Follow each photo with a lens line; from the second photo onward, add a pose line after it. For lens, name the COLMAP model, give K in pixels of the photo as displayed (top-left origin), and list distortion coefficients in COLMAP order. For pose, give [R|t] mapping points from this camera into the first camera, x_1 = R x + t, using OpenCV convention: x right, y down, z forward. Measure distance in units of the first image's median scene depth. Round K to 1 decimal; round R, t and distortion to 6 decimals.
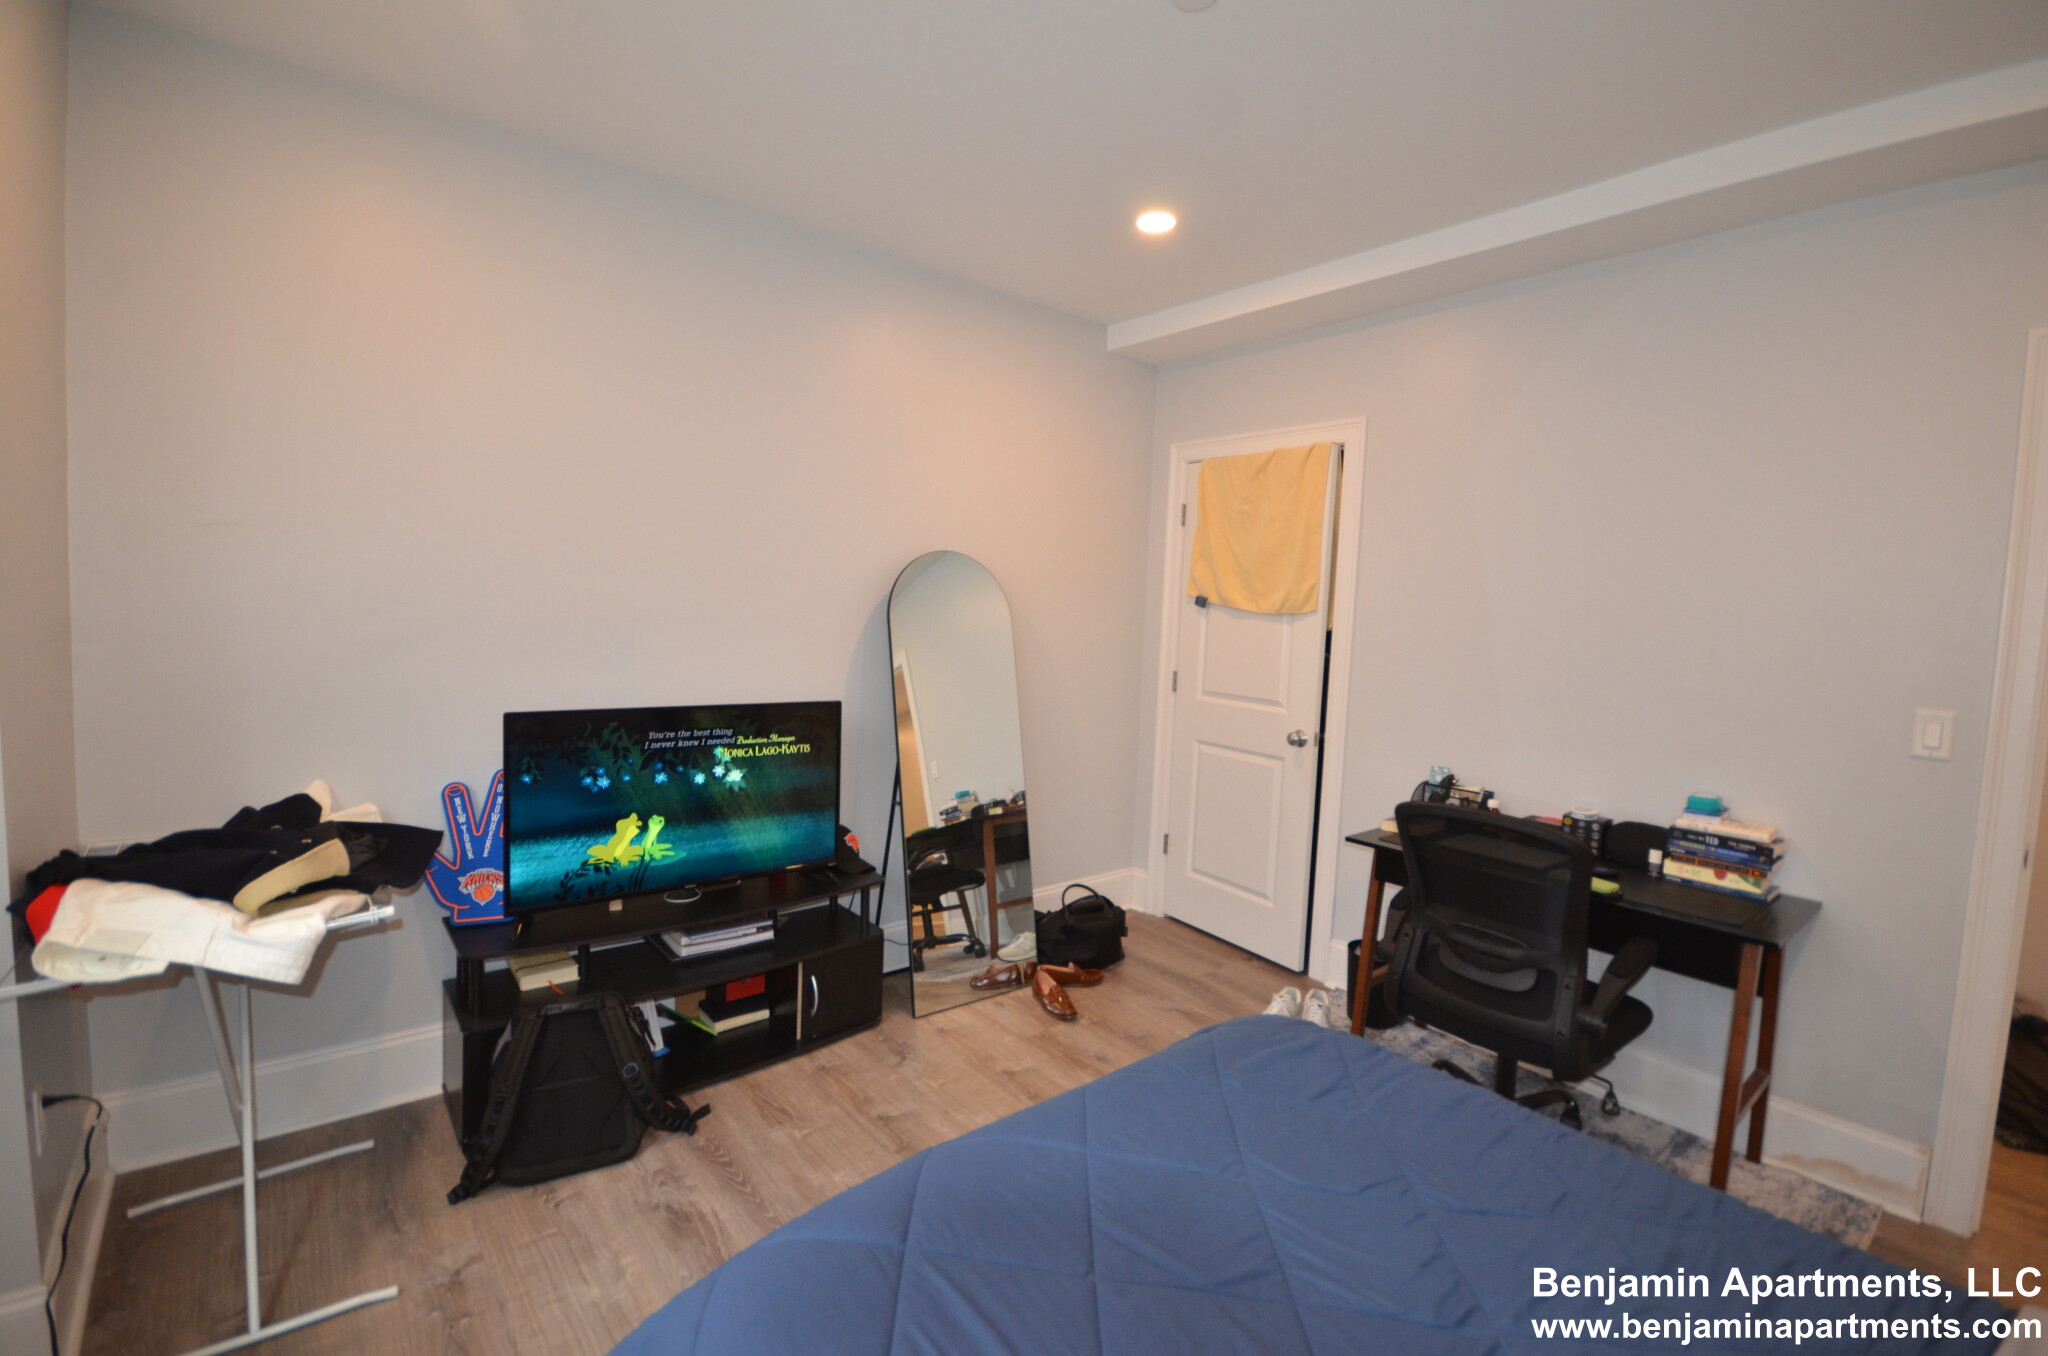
lens RADIAL K [[893.7, 0, 1029.1], [0, 893.7, 668.3], [0, 0, 1]] dist [0.015355, -0.015756]
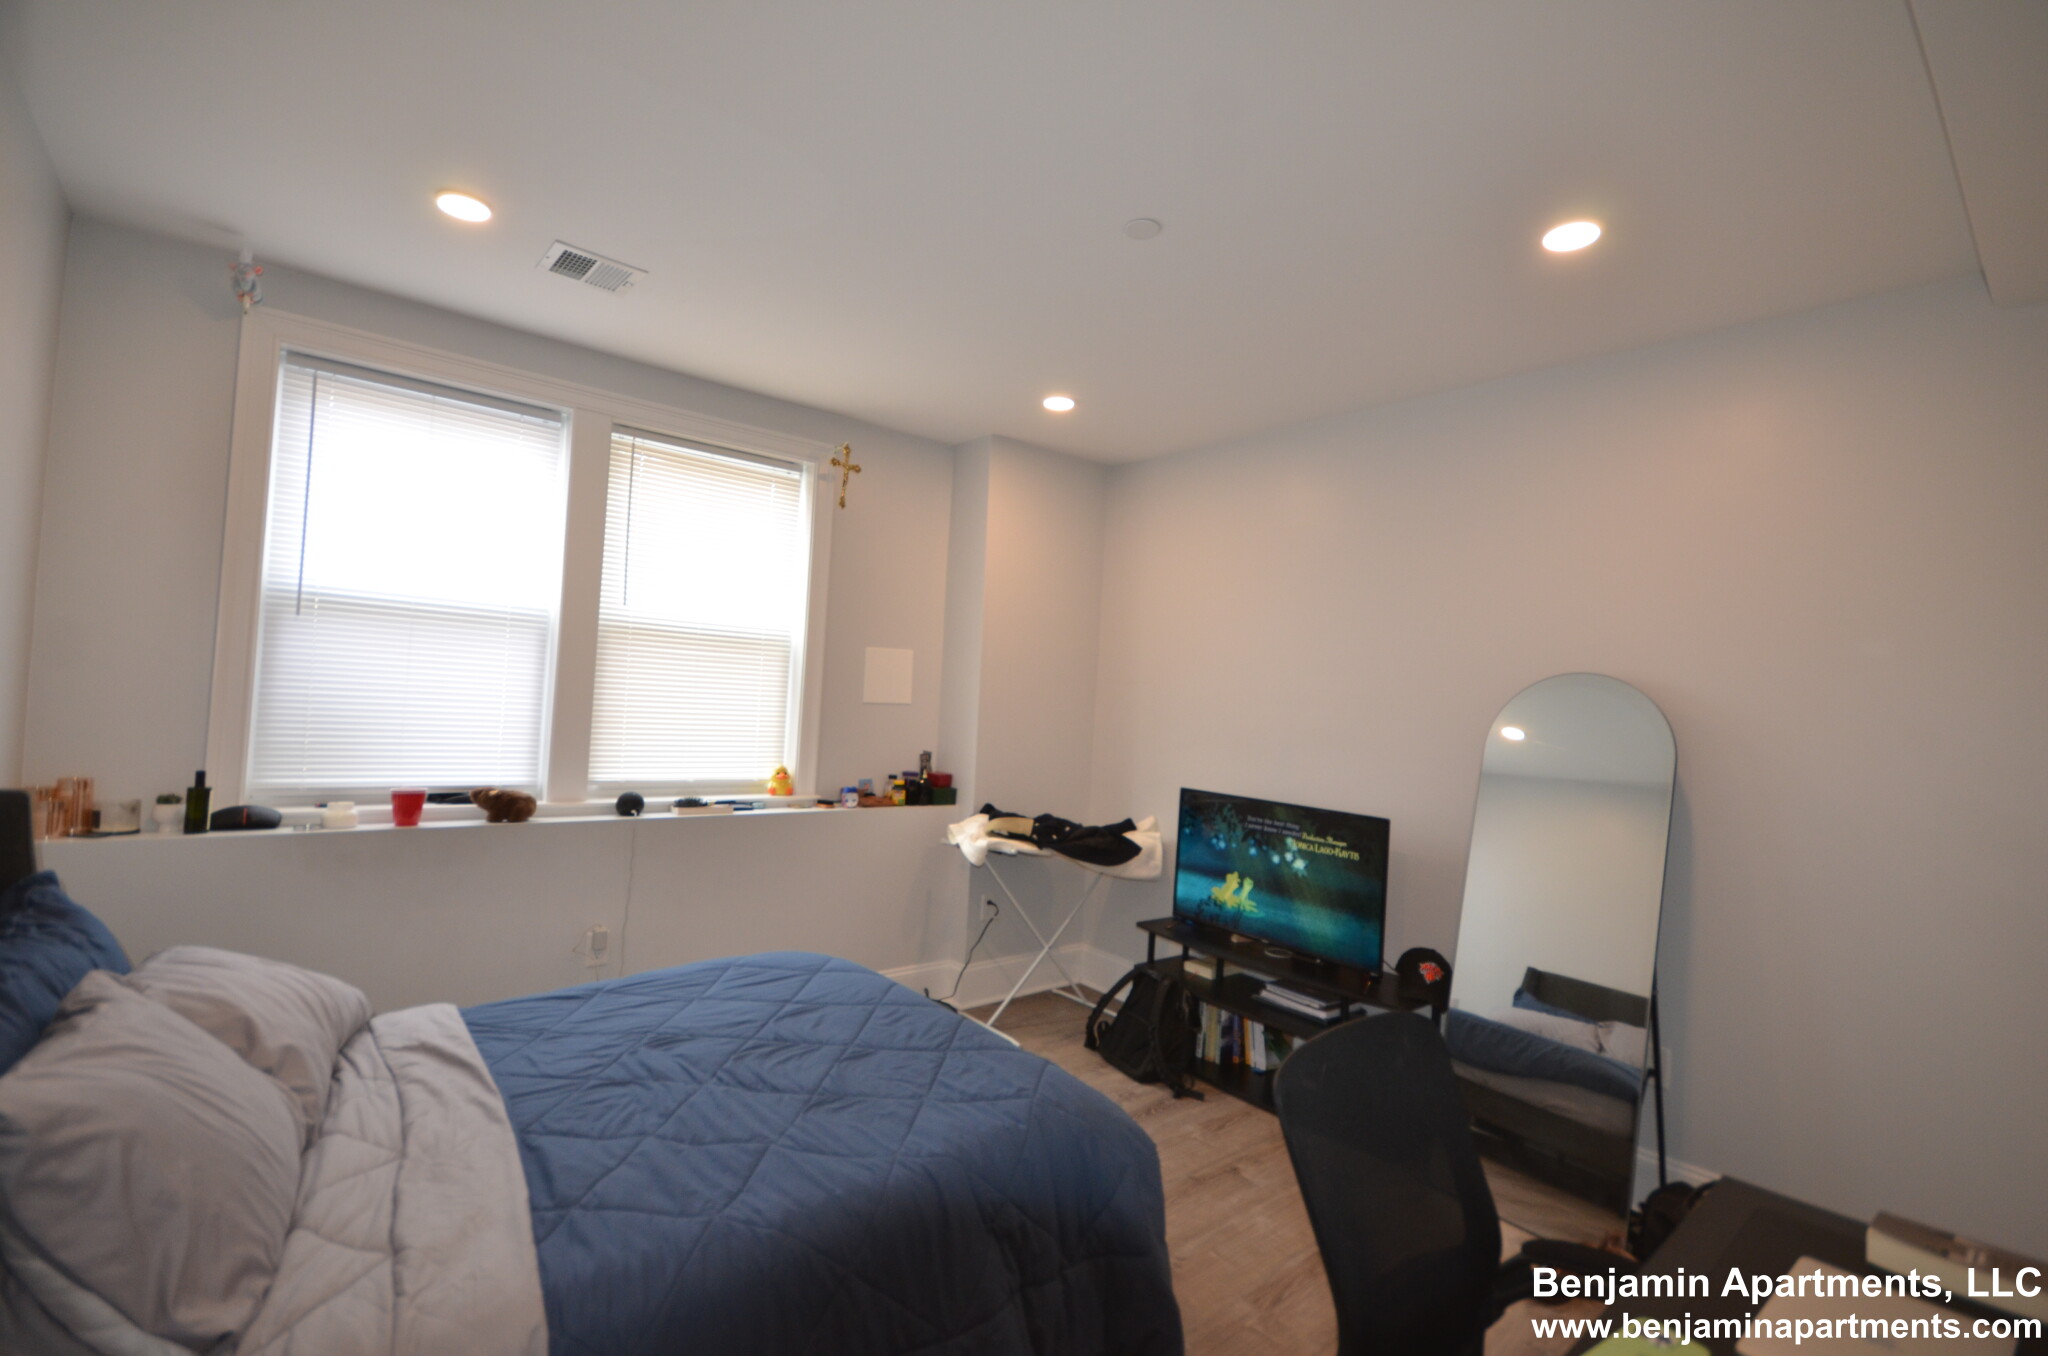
lens RADIAL K [[893.7, 0, 1029.1], [0, 893.7, 668.3], [0, 0, 1]] dist [0.015355, -0.015756]
pose [[-0.003444, -0.080563, -0.996744, 0.944337], [-0.127721, 0.988622, -0.079465, -0.001081], [0.991804, 0.127032, -0.013694, 0.626791]]
